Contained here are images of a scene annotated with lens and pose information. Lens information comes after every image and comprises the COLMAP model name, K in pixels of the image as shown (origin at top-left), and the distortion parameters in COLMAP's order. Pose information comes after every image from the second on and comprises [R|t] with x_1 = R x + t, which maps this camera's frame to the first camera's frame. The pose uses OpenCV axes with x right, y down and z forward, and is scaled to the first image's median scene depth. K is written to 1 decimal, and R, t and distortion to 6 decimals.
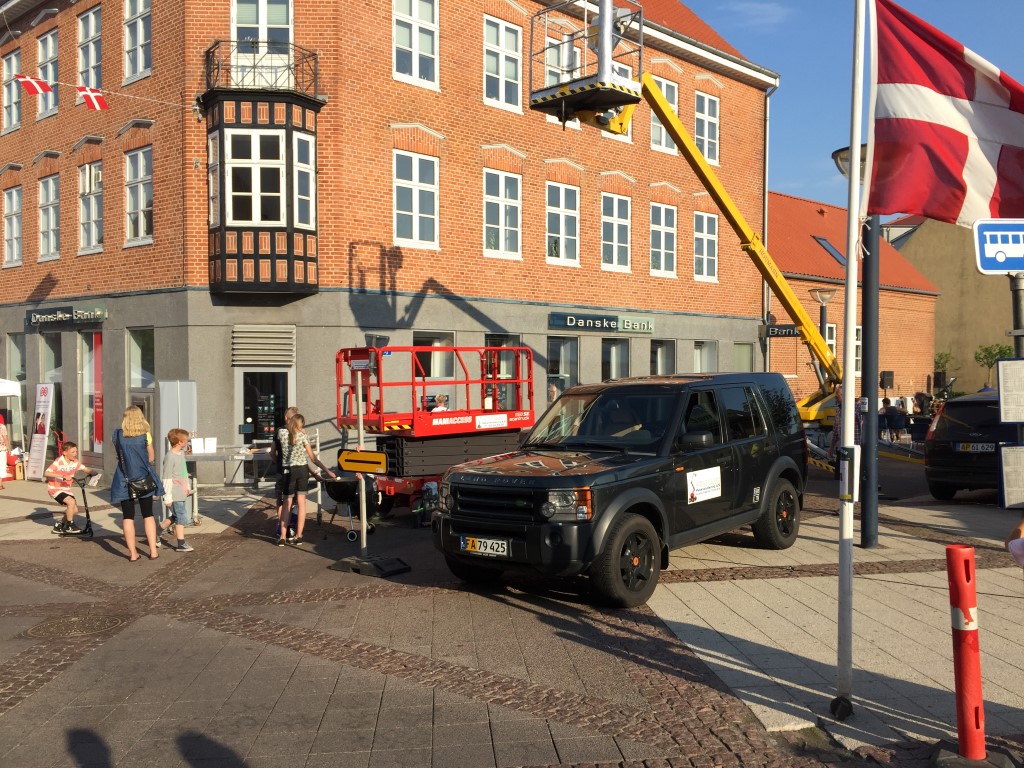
lens RADIAL K [[860.2, 0, 512.0], [0, 860.2, 384.0], [0, 0, 1]] dist [0.074002, -0.122463]
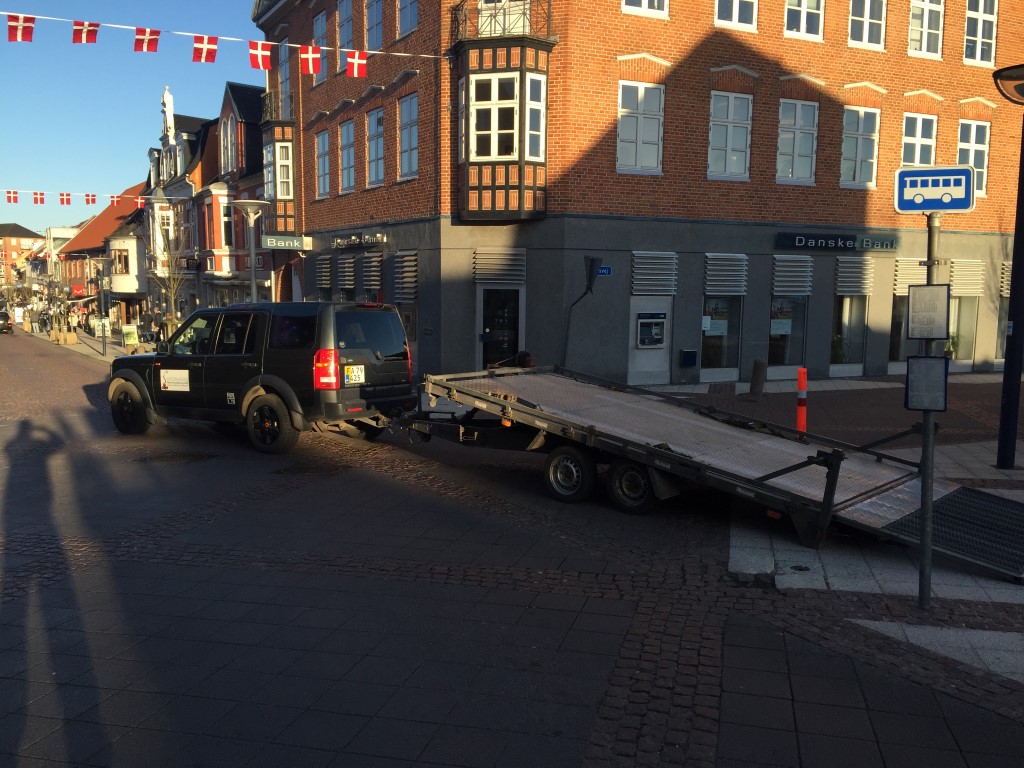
lens RADIAL K [[860.2, 0, 512.0], [0, 860.2, 384.0], [0, 0, 1]] dist [0.074002, -0.122463]
pose [[0.940661, 0.050024, -0.335642, 0.125496], [-0.018073, 0.995056, 0.097652, -0.000250], [0.338867, -0.085791, 0.936914, -0.088796]]
